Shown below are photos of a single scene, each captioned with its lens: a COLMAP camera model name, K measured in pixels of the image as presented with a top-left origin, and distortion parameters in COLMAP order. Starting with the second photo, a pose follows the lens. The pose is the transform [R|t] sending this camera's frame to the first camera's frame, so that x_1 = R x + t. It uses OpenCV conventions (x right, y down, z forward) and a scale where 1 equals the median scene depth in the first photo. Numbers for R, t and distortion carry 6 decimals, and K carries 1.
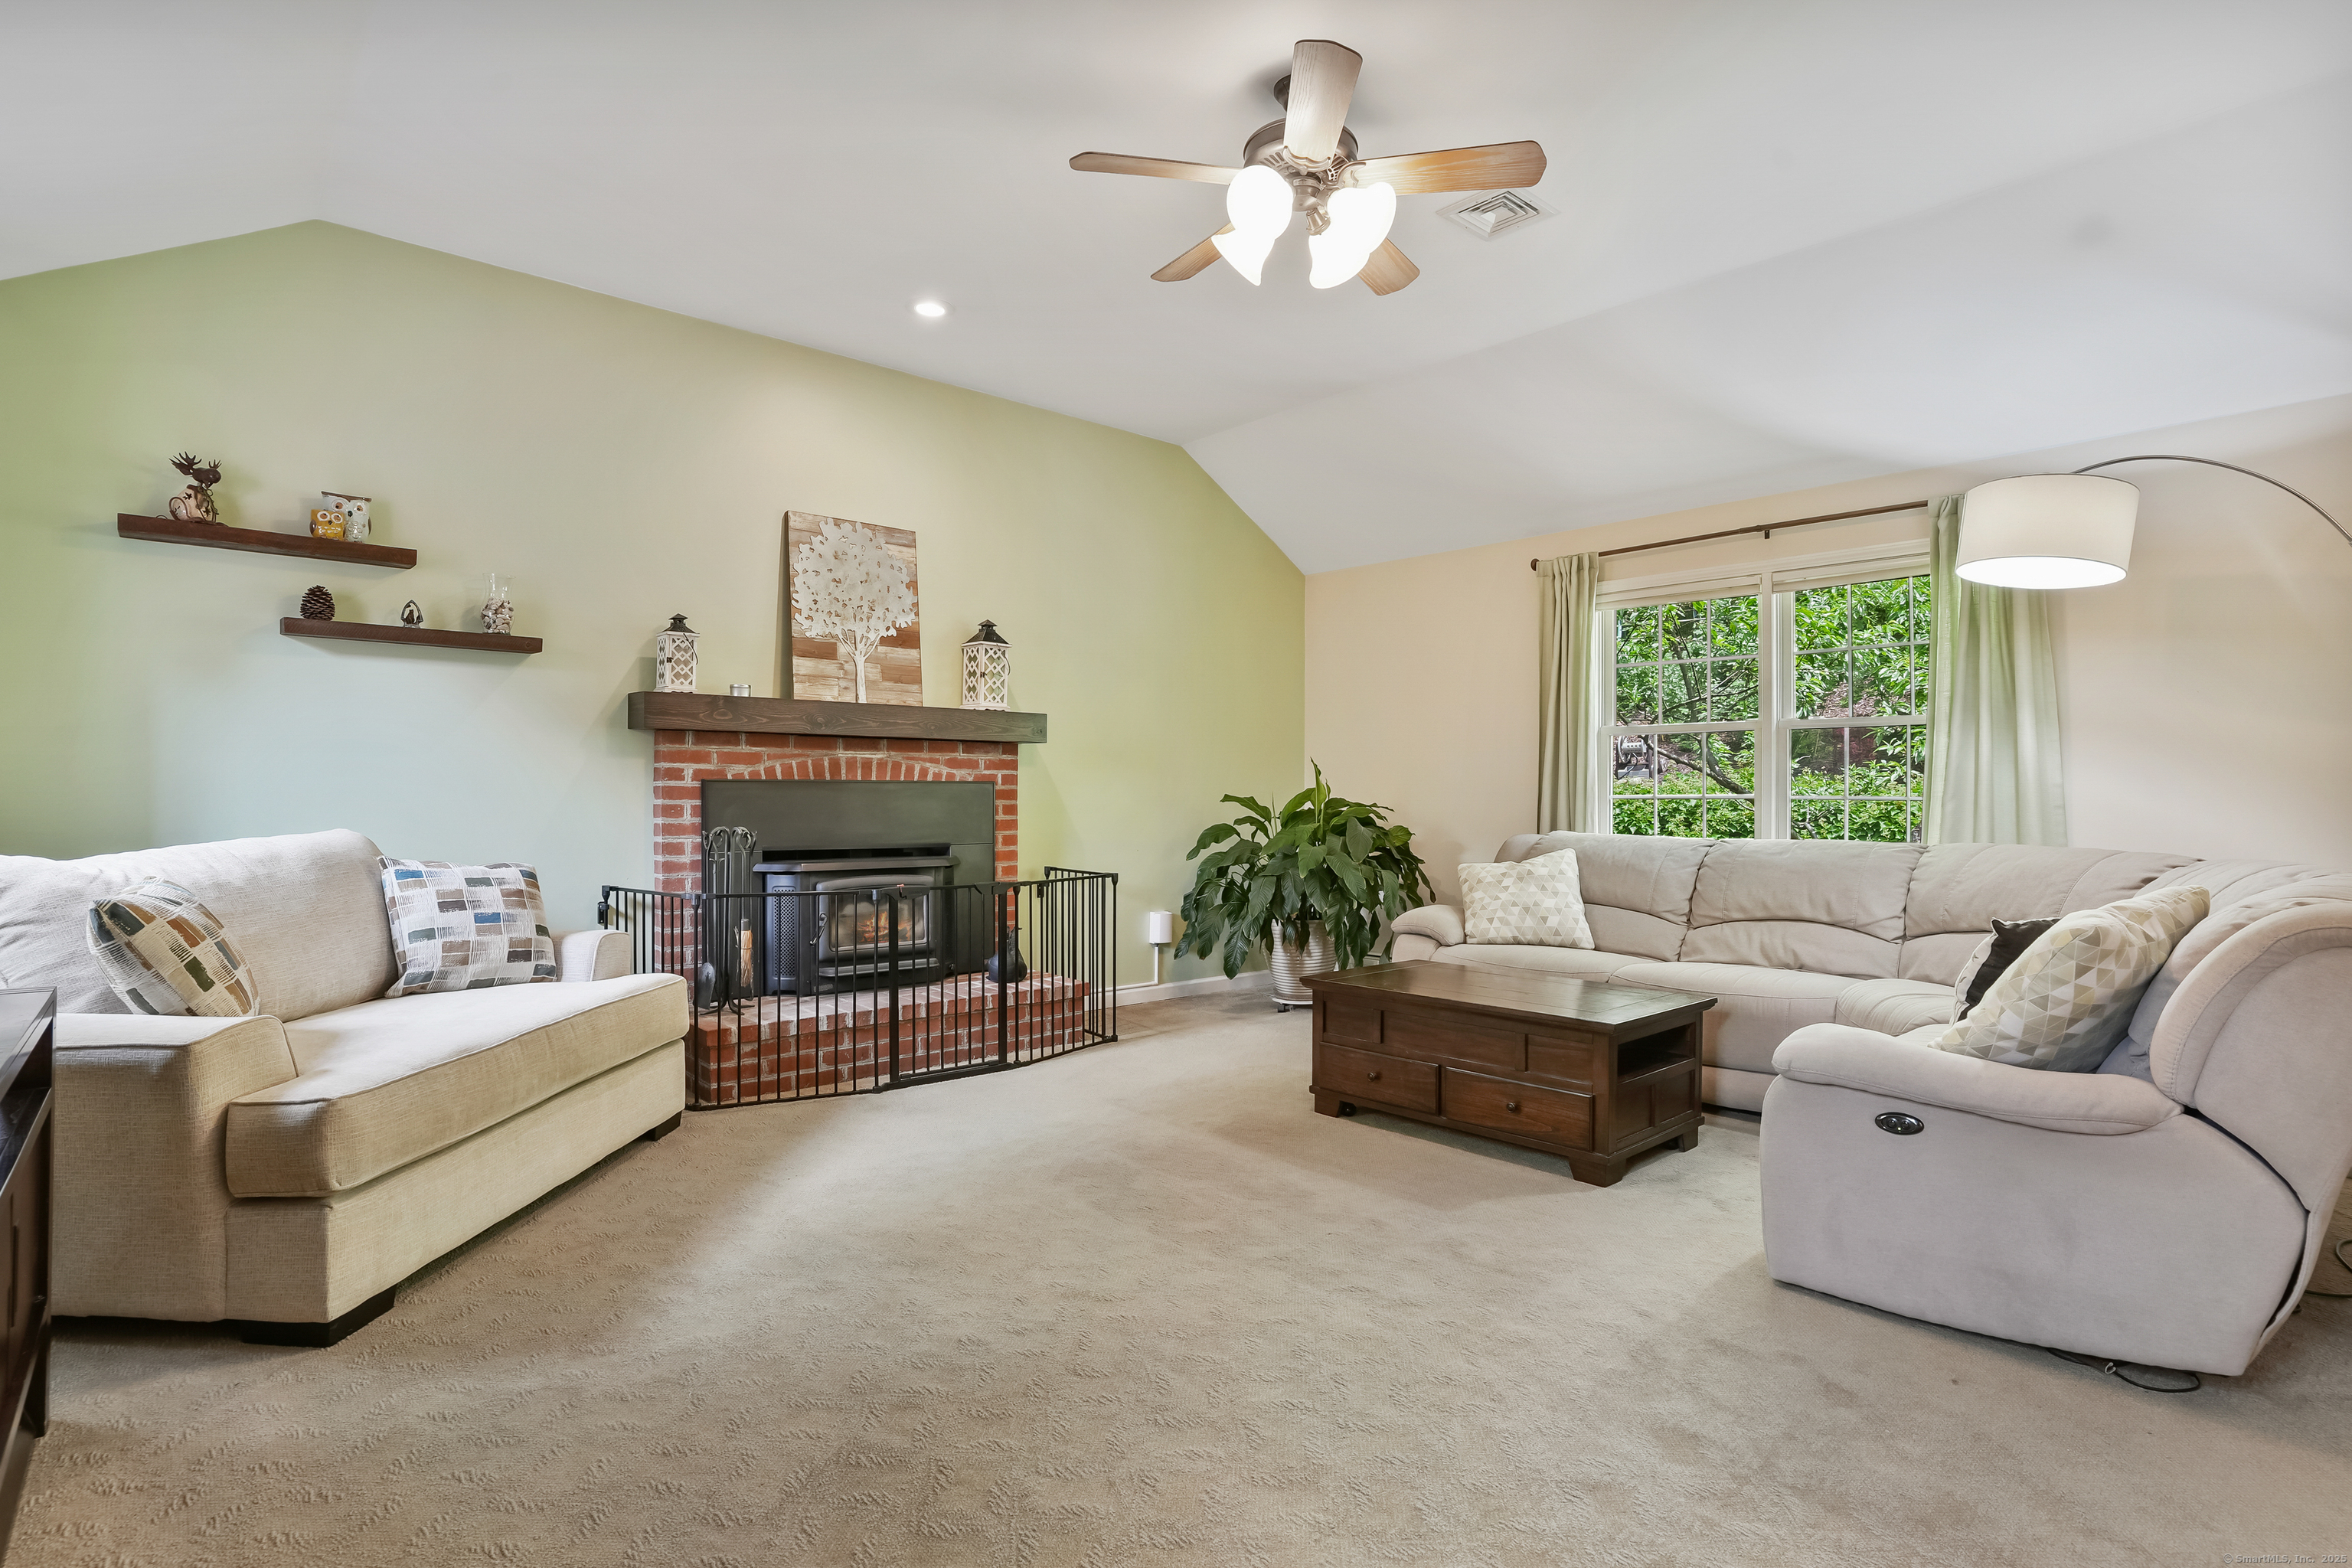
lens RADIAL K [[1159.5, 0, 1176.0], [0, 1159.5, 784.0], [0, 0, 1]] dist [-0.064295, 0.029120]
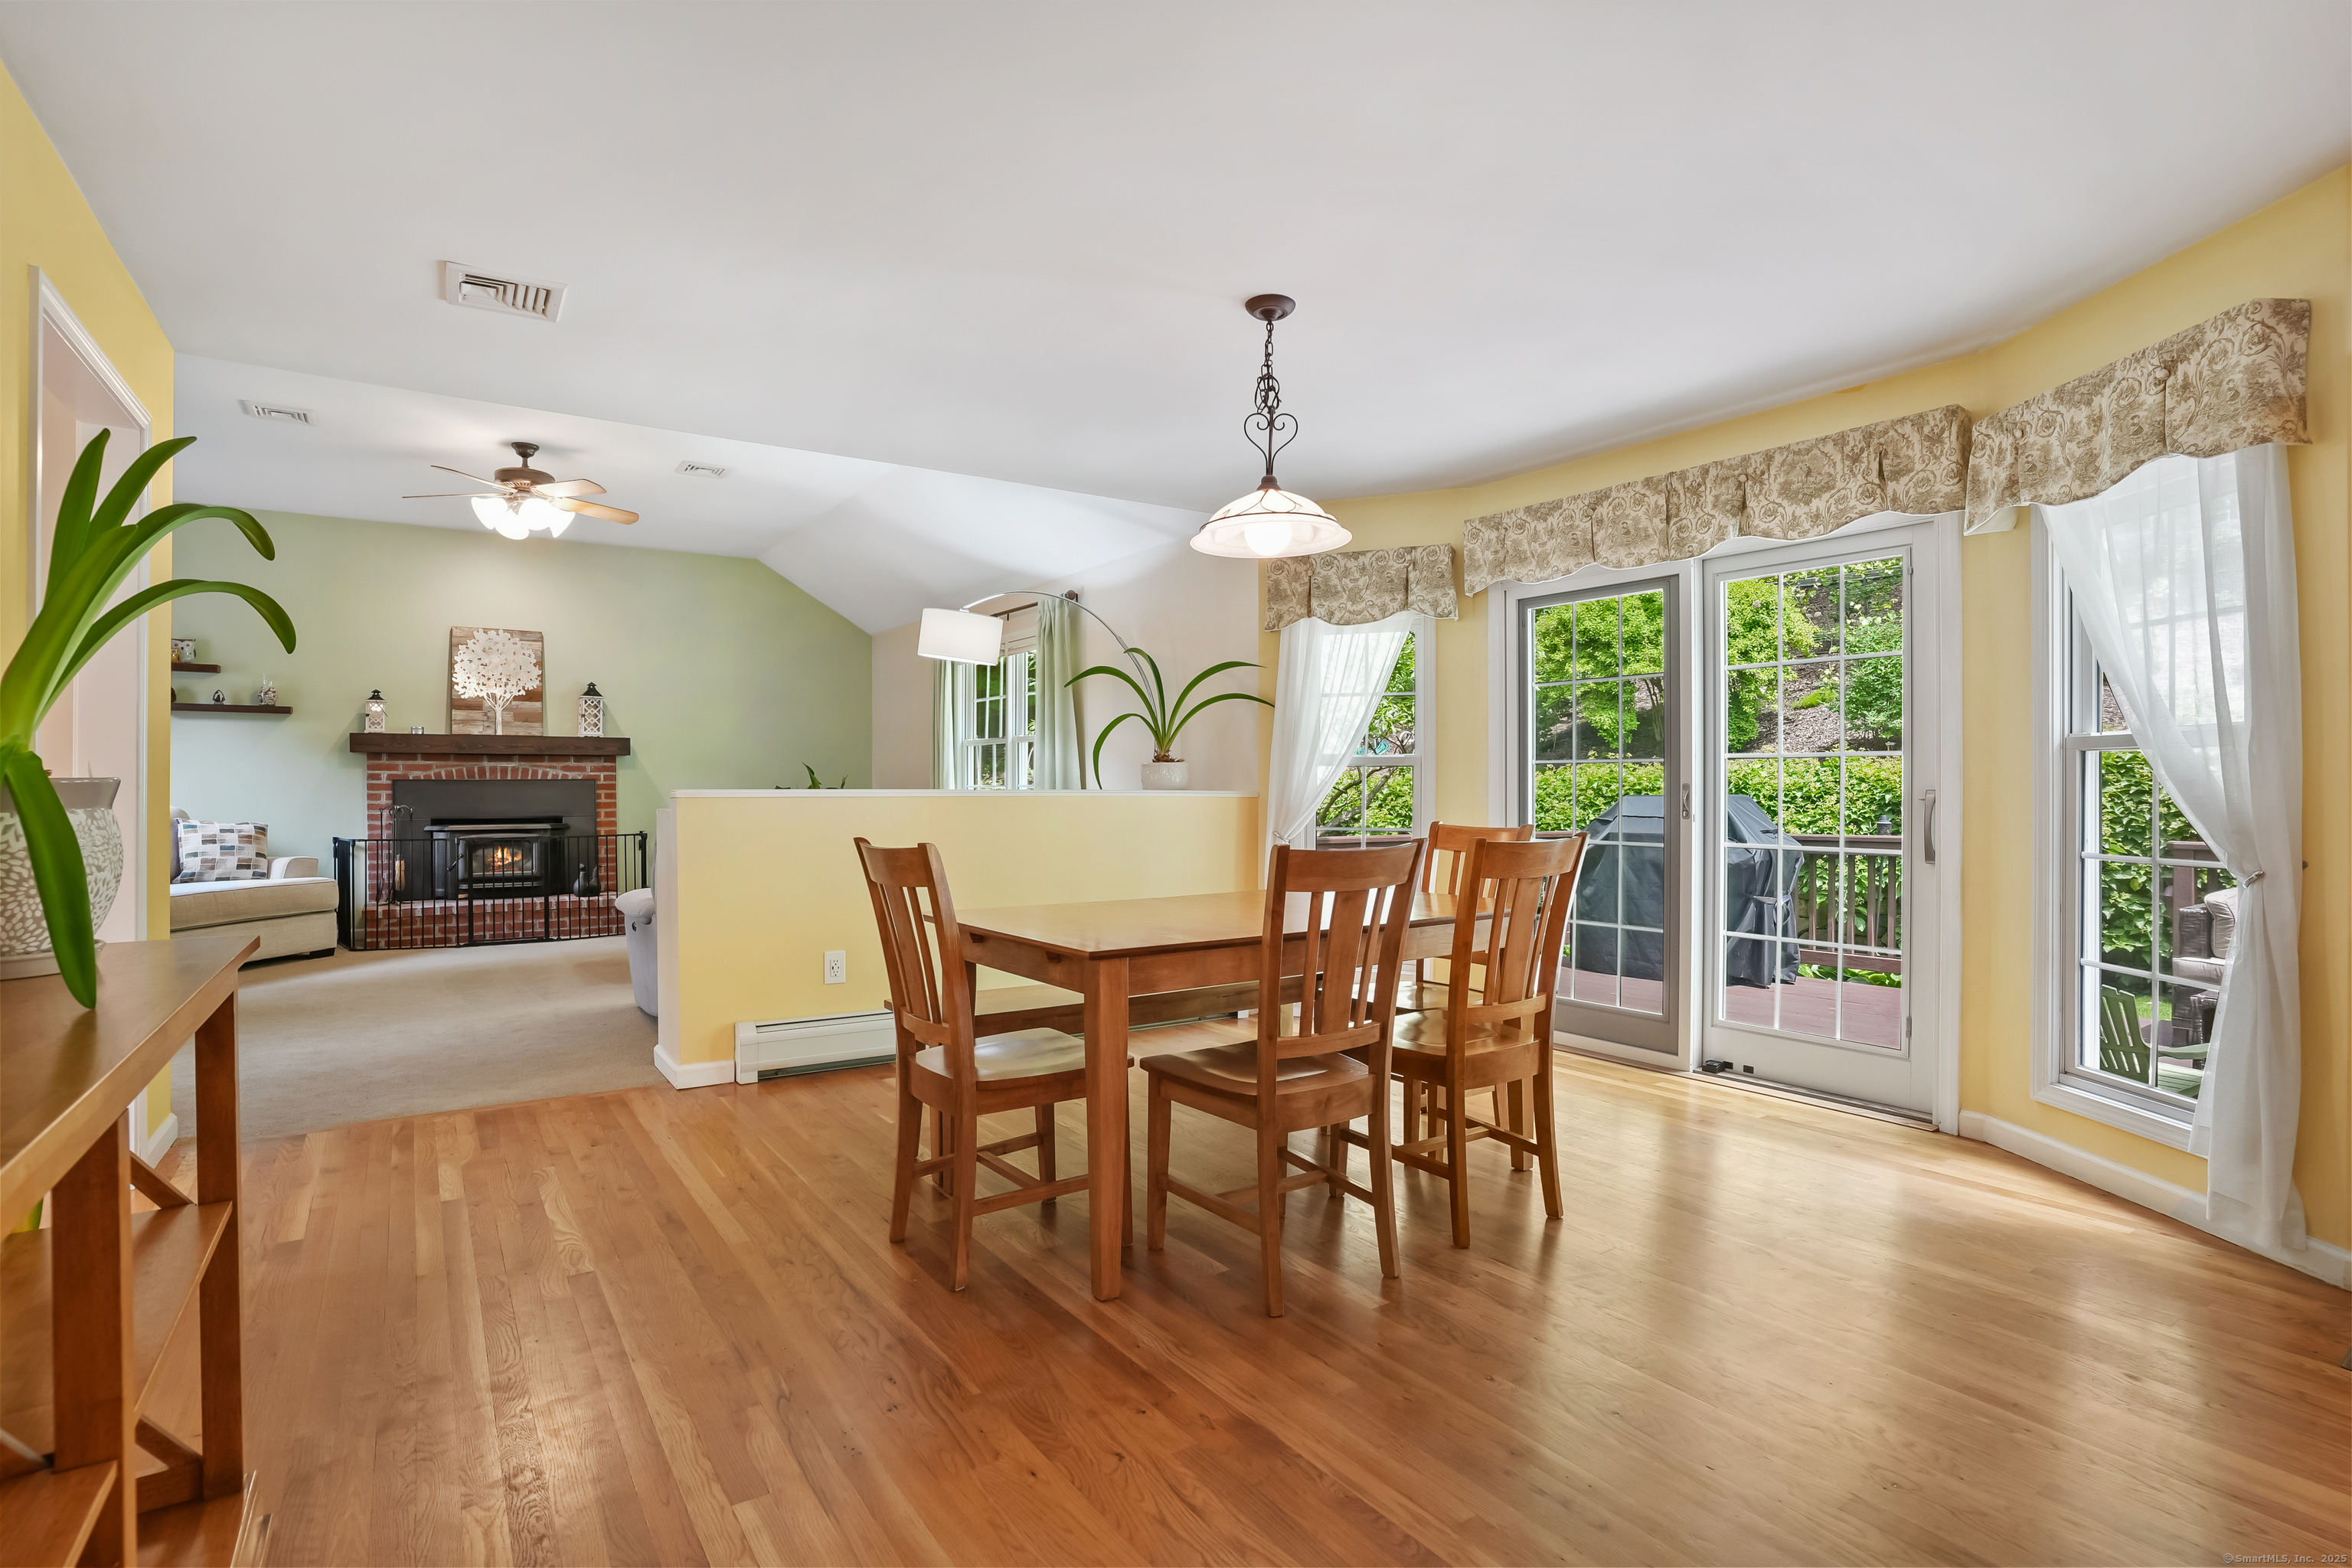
lens RADIAL K [[1159.5, 0, 1176.0], [0, 1159.5, 784.0], [0, 0, 1]] dist [-0.064295, 0.029120]
pose [[0.993004, -0.002176, -0.118058, 0.979875], [0.003515, 0.999932, 0.011143, -0.011941], [0.118026, -0.011480, 0.992944, -0.604644]]
